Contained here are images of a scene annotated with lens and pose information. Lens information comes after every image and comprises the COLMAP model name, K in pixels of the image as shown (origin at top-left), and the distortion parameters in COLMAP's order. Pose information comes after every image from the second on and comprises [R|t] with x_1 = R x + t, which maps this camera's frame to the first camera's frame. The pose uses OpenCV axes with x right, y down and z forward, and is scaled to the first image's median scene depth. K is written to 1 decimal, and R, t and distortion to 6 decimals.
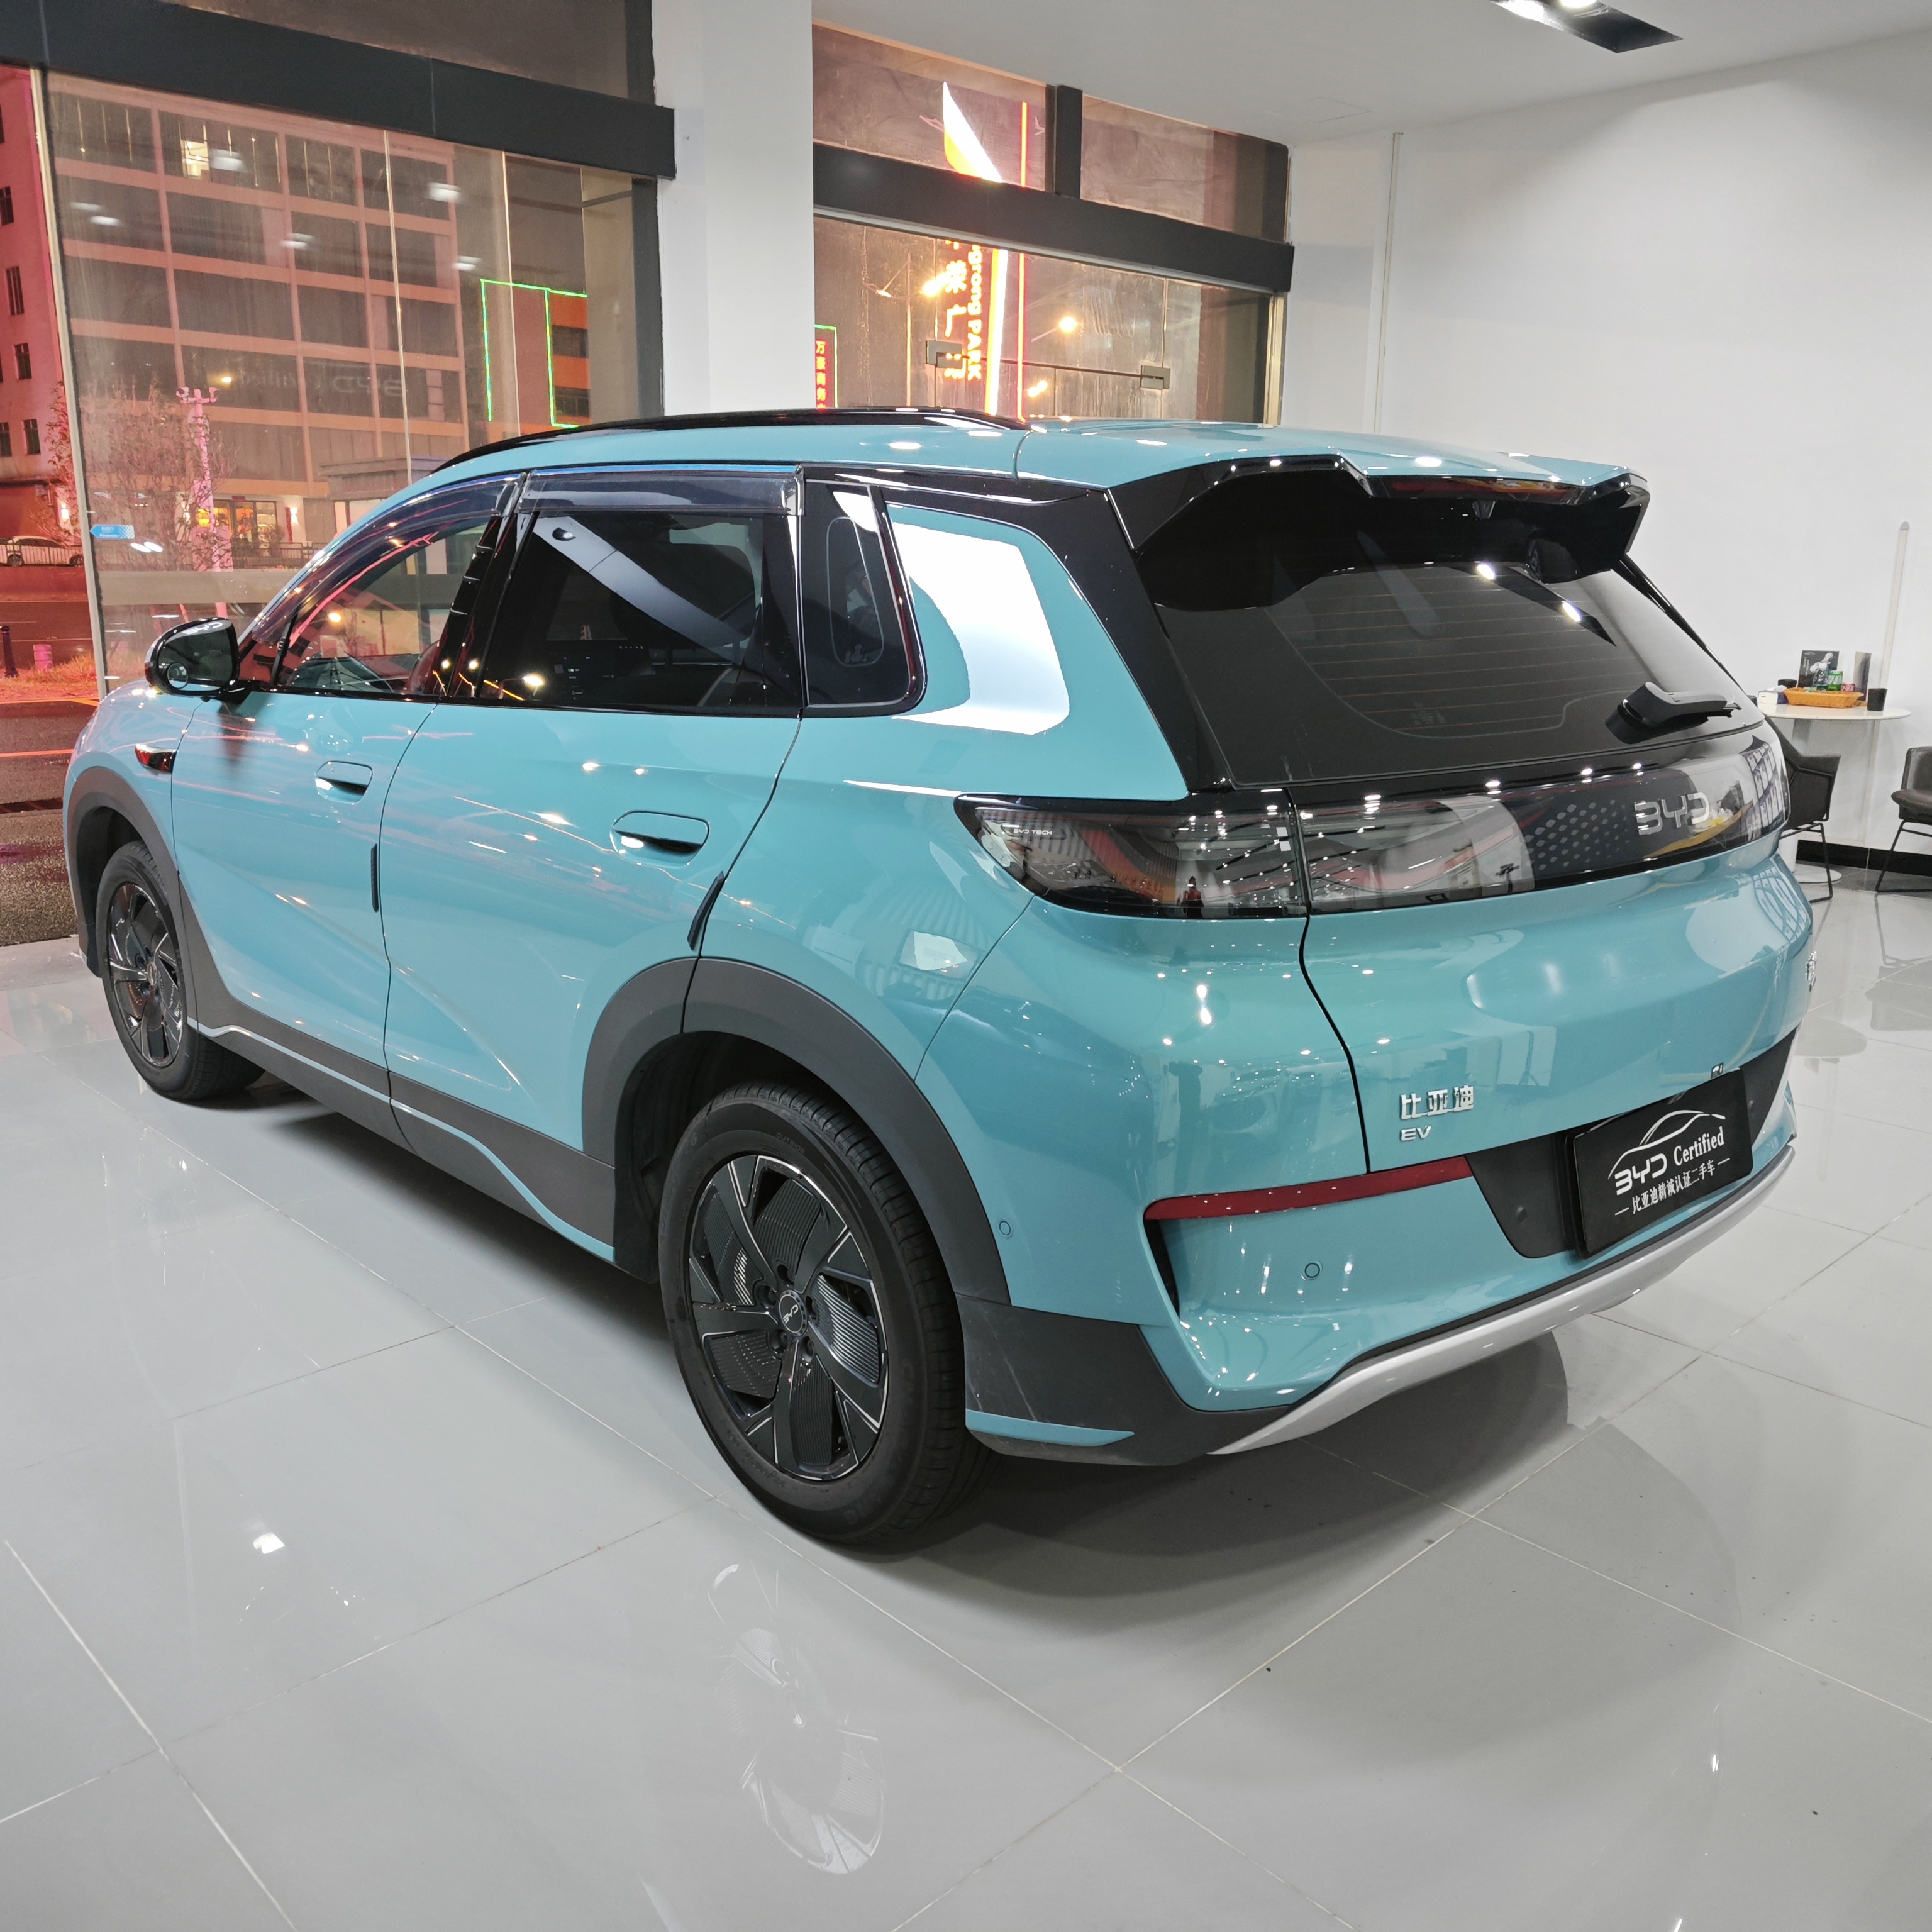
lens RADIAL K [[1720.1, 0, 966.0], [0, 1720.1, 966.0], [0, 0, 1]] dist [0.044489, -0.034839]
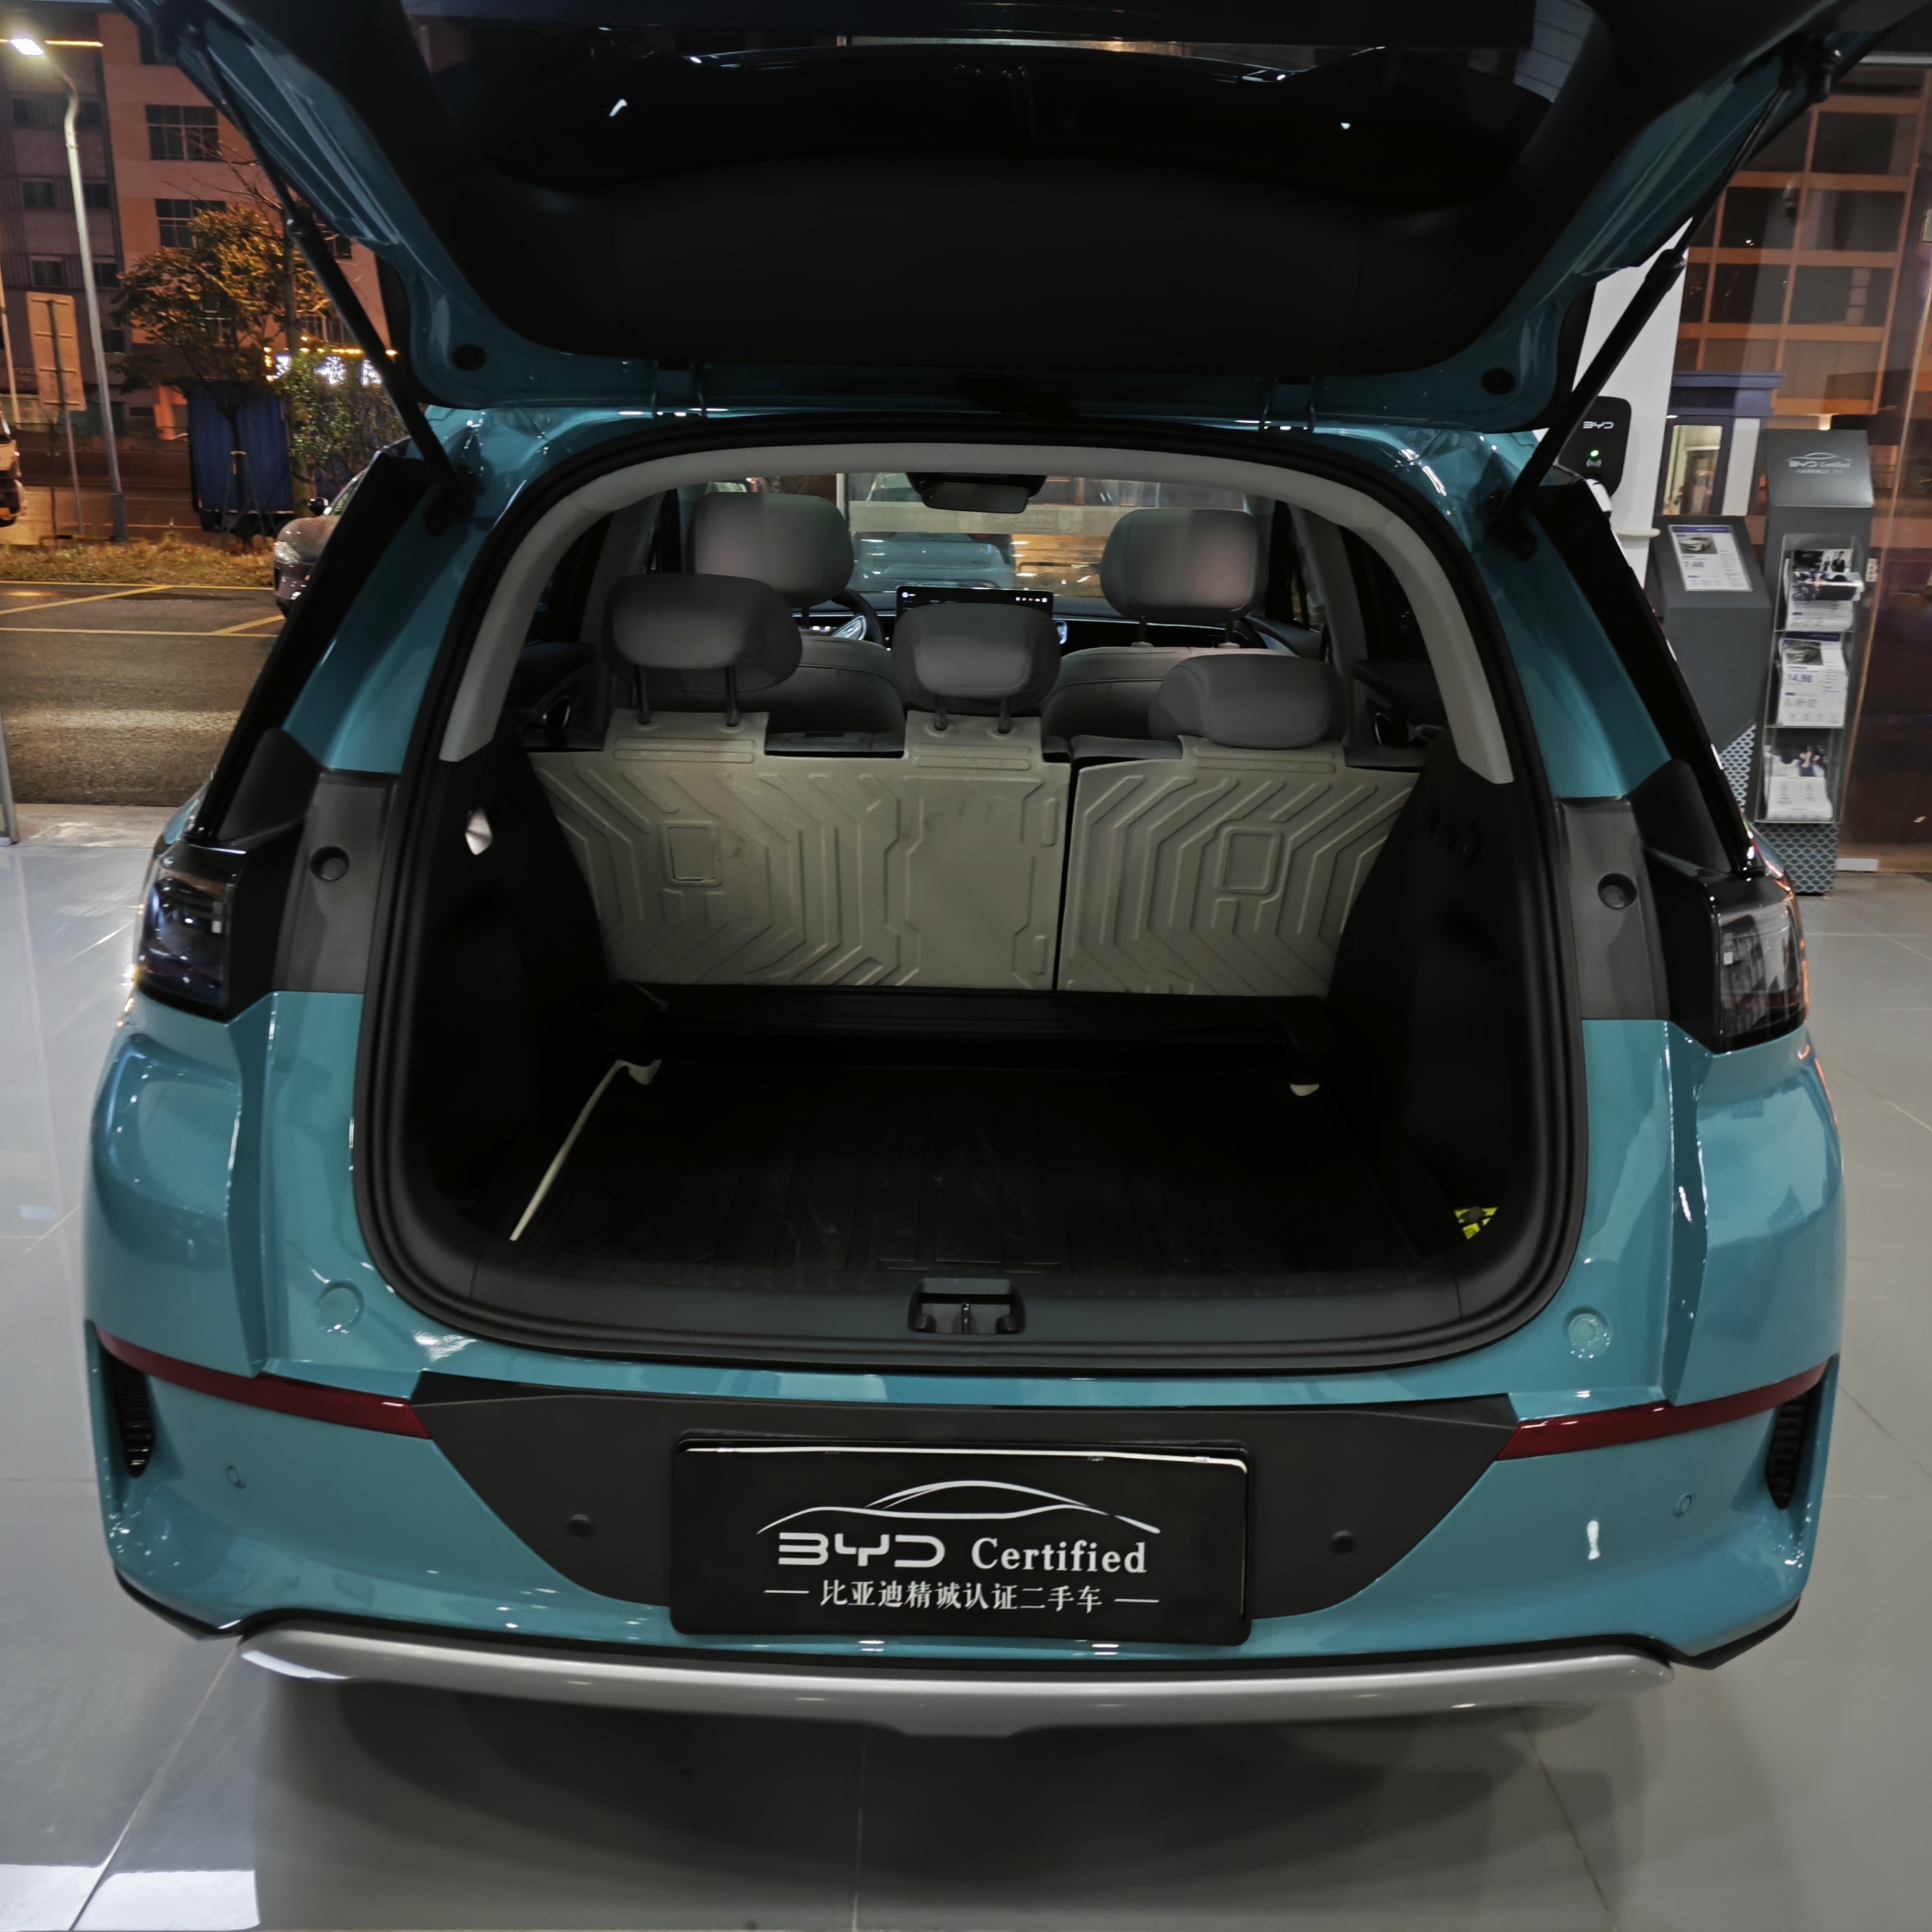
lens RADIAL K [[1730.6, 0, 990.9], [0, 1730.6, 971.5], [0, 0, 1]] dist [0.055776, -0.055909]
pose [[0.736935, 0.206982, -0.643495, 0.774784], [-0.176949, 0.977840, 0.111882, -0.161644], [0.652393, 0.031416, 0.757230, 0.538251]]
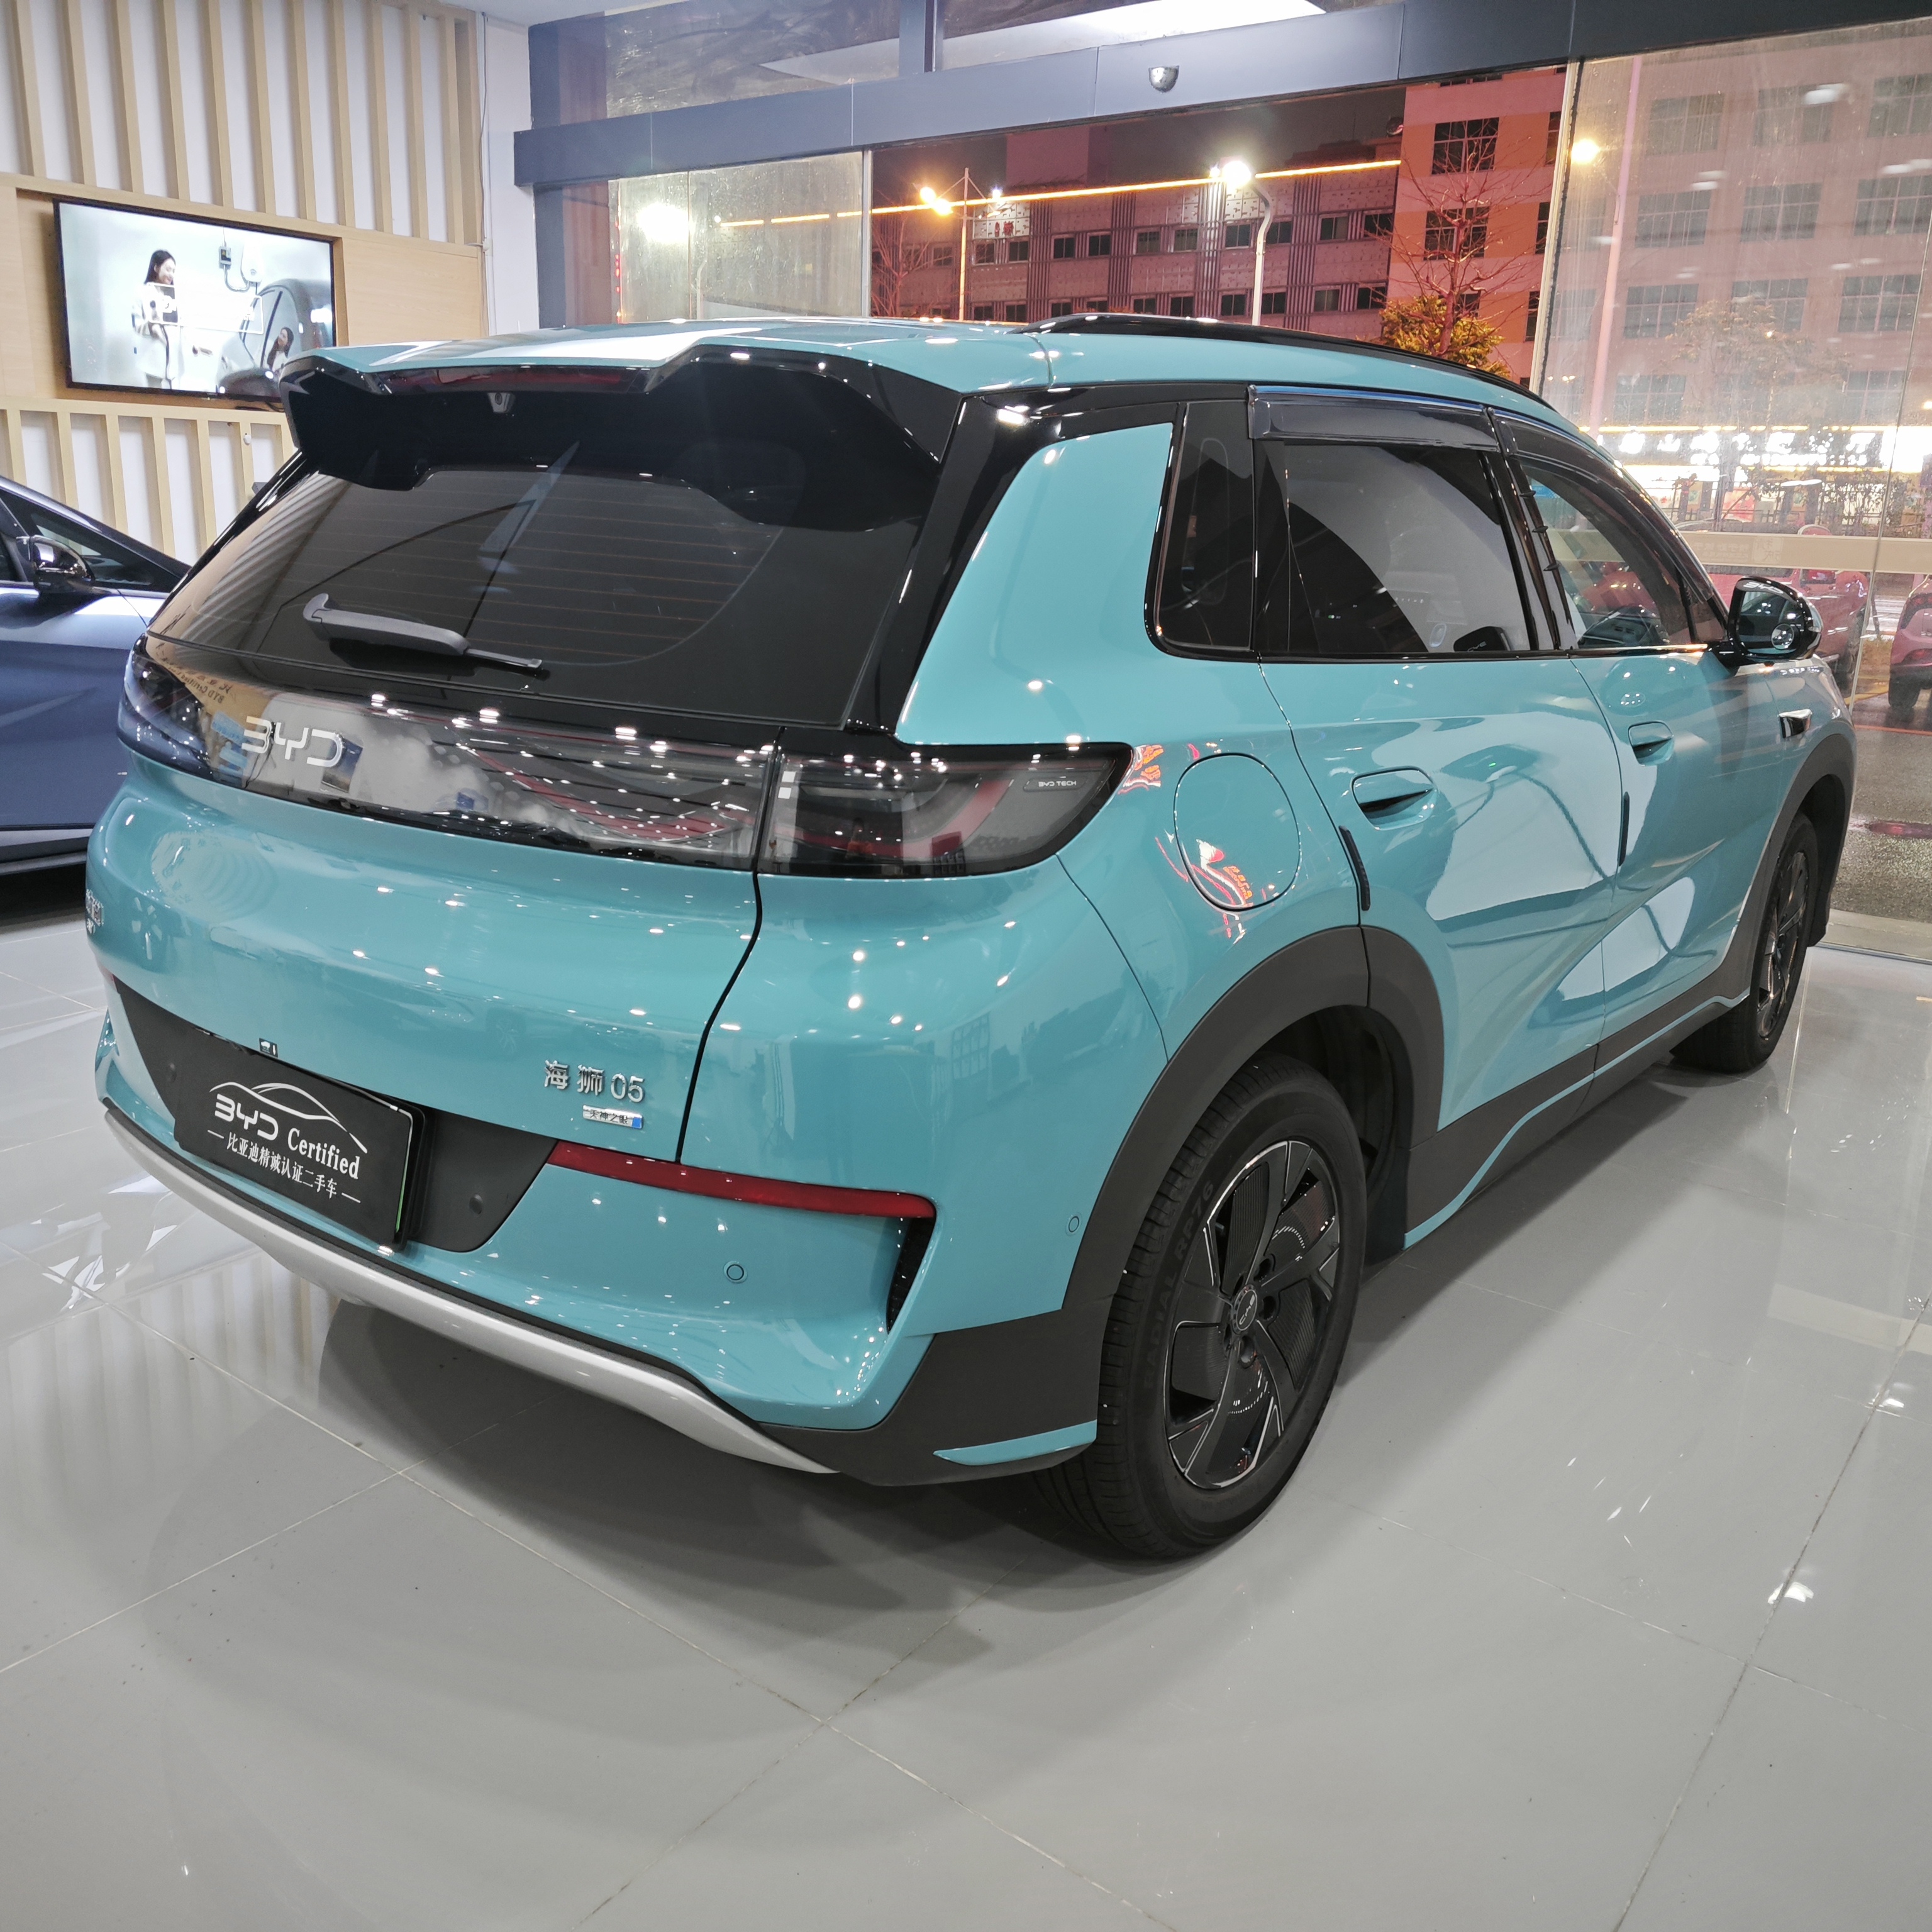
lens RADIAL K [[1720.1, 0, 966.0], [0, 1720.1, 966.0], [0, 0, 1]] dist [0.044489, -0.034839]
pose [[0.156862, 0.262436, -0.952114, 1.285463], [-0.257185, 0.941642, 0.217177, -0.250845], [0.953546, 0.210803, 0.215203, 1.131813]]
